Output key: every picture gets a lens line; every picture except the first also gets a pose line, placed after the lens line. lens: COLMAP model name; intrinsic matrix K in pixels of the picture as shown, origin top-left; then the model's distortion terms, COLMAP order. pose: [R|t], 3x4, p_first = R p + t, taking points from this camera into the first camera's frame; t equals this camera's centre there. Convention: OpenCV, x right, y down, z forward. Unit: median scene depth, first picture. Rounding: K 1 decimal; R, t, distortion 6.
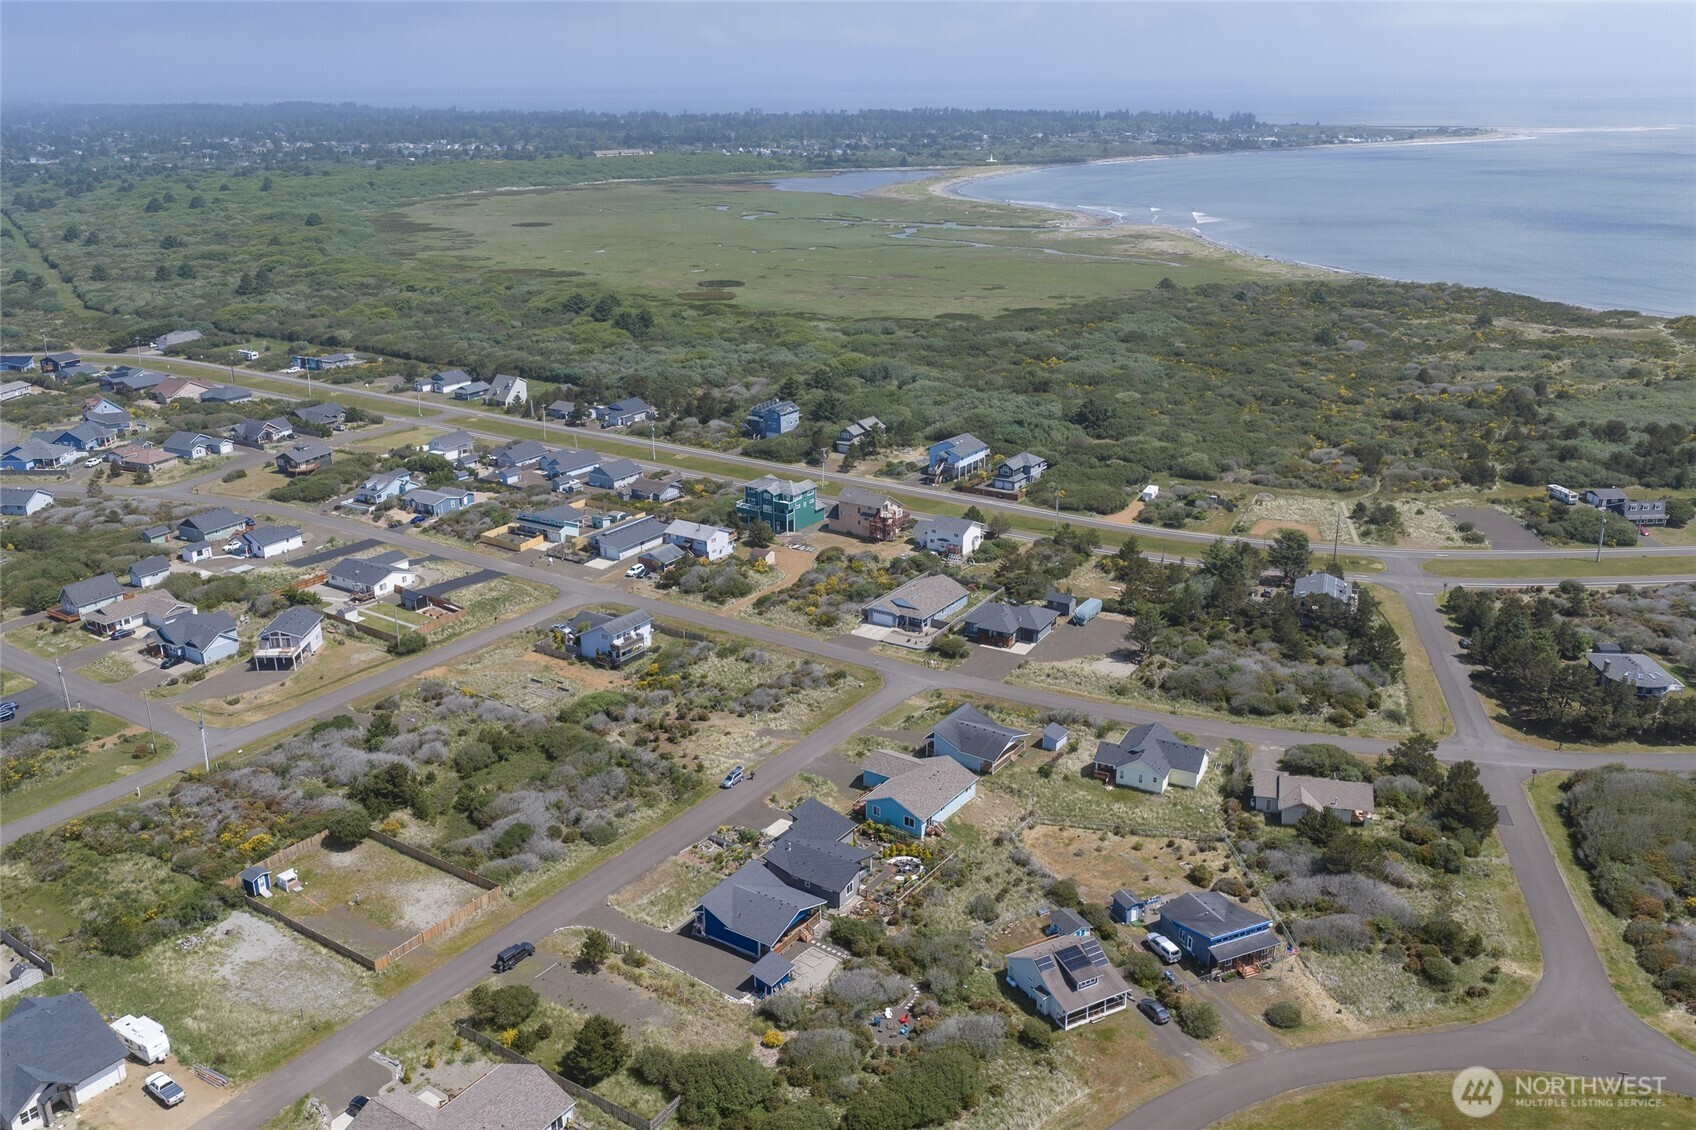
lens RADIAL K [[1398.9, 0, 853.2], [0, 1398.9, 564.7], [0, 0, 1]] dist [0.006002, -0.008520]
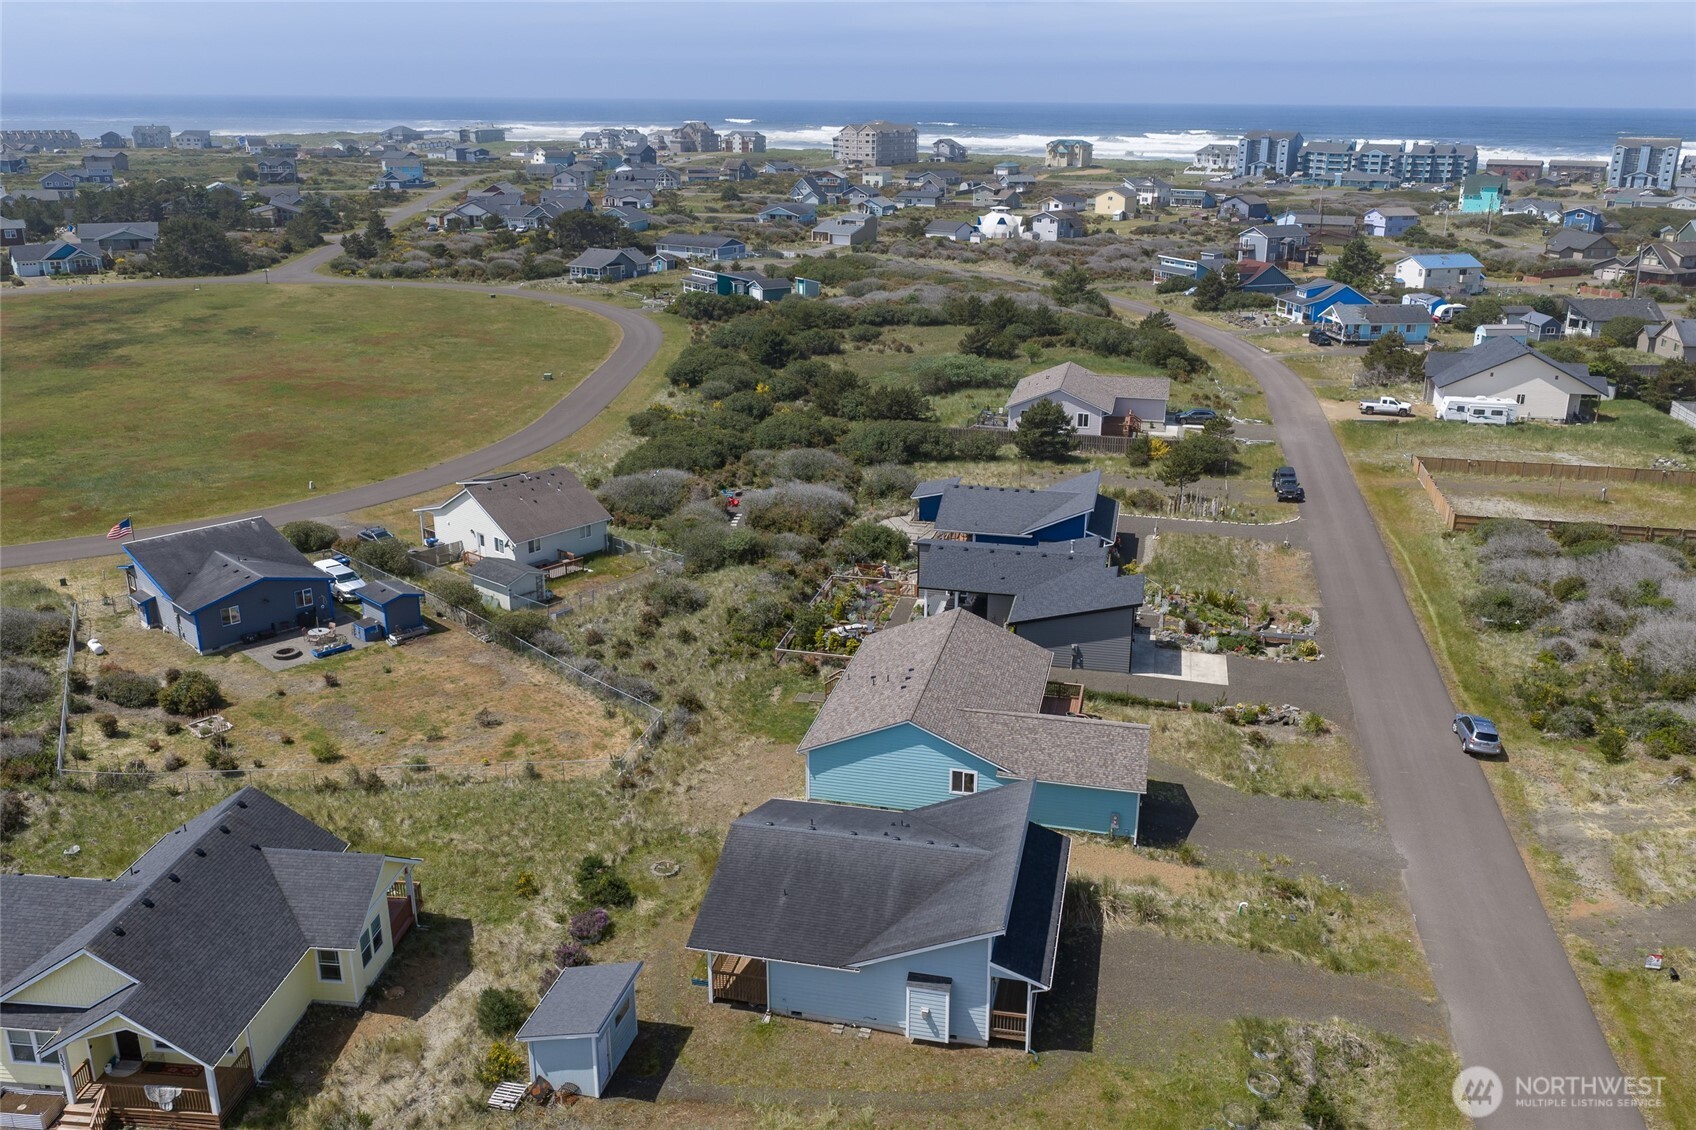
lens RADIAL K [[1398.9, 0, 853.2], [0, 1398.9, 564.7], [0, 0, 1]] dist [0.006002, -0.008520]
pose [[-0.929111, 0.116636, -0.350925, 0.152691], [-0.123404, 0.796771, 0.591547, -0.059817], [0.348602, 0.592919, -0.725895, 1.002148]]
